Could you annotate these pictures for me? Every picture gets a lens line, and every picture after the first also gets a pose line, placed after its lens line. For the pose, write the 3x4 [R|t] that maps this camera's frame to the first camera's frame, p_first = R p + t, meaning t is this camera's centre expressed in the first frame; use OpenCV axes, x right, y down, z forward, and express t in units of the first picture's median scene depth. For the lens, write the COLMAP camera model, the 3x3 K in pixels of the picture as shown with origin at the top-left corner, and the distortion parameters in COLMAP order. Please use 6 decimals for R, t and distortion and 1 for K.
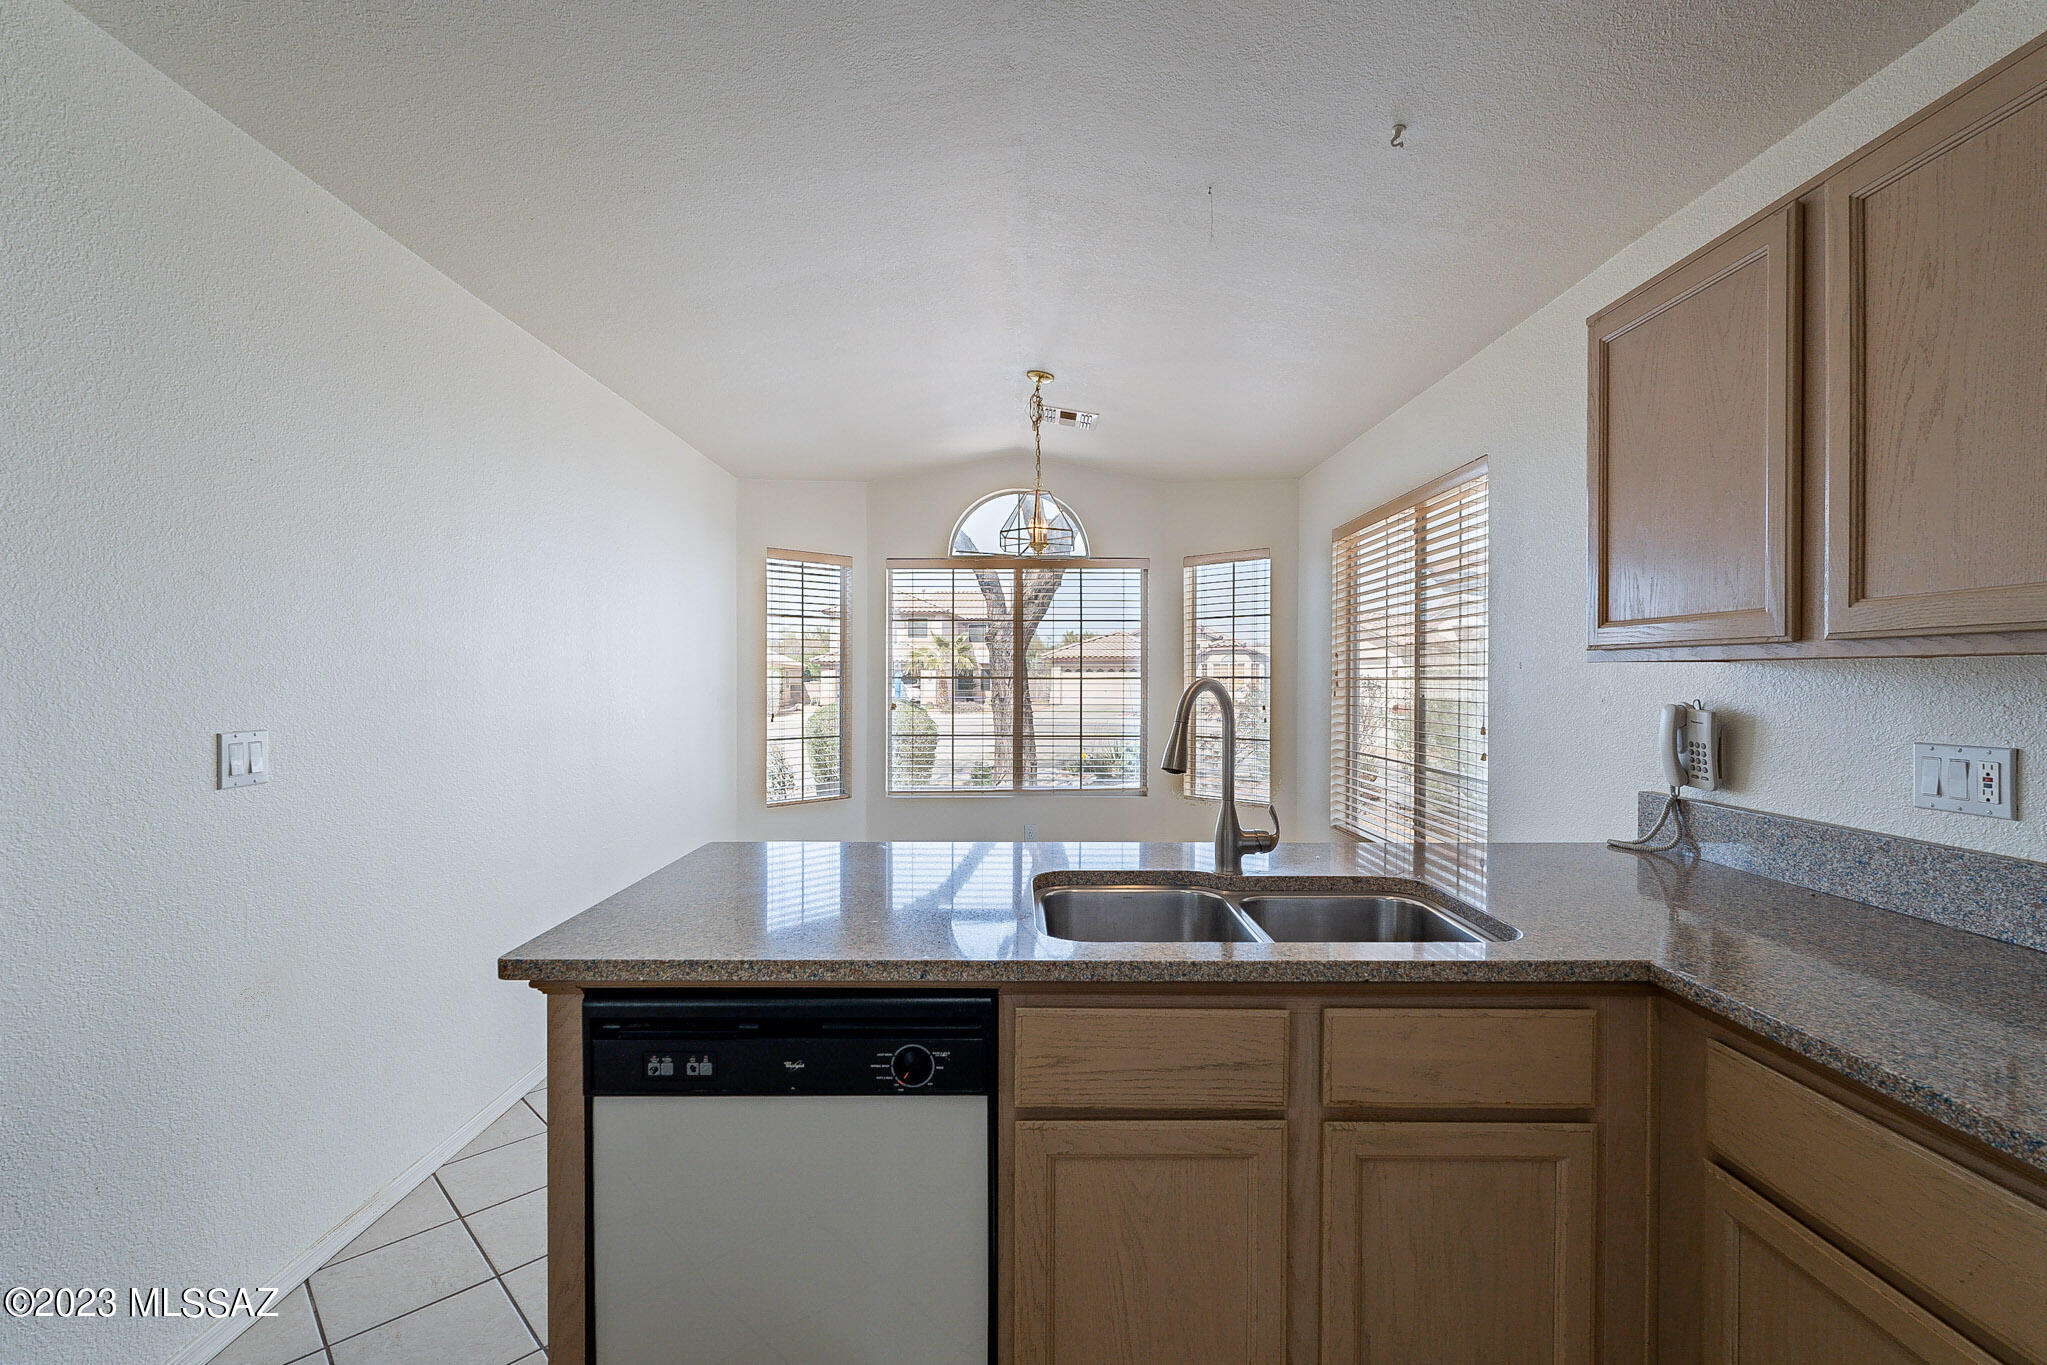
lens RADIAL K [[902.4, 0, 1023.5], [0, 902.4, 682.5], [0, 0, 1]] dist [-0.004130, 0.000852]
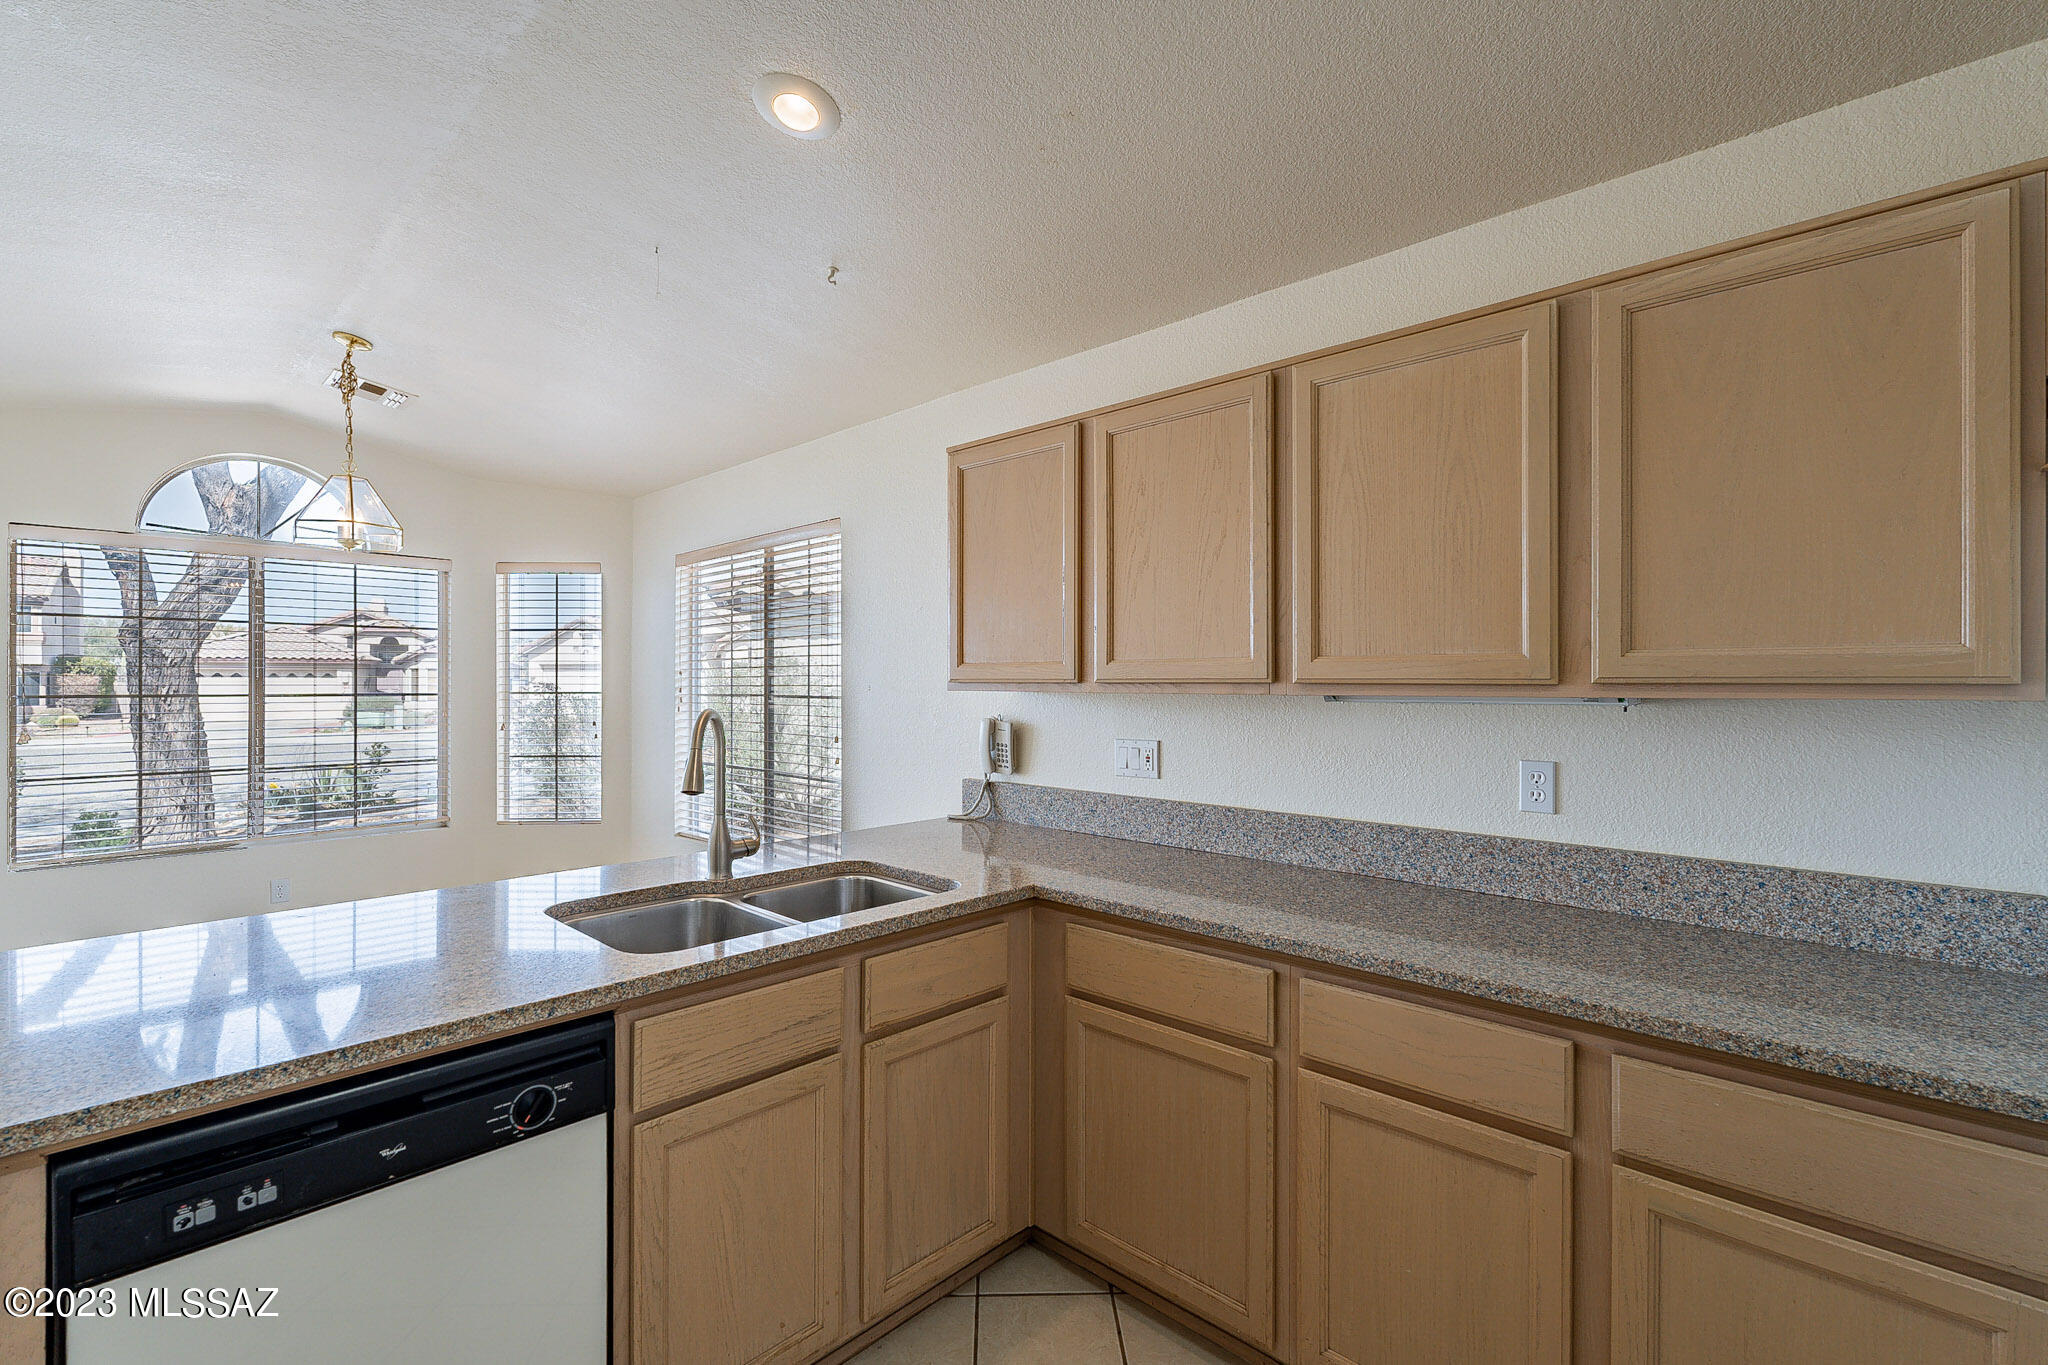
lens RADIAL K [[902.8, 0, 1024.0], [0, 902.8, 682.5], [0, 0, 1]] dist [-0.004130, 0.000852]
pose [[0.687296, -0.000379, 0.726378, -0.470489], [0.004084, 0.999986, -0.003344, -0.043723], [-0.726366, 0.005265, 0.687288, -0.092523]]
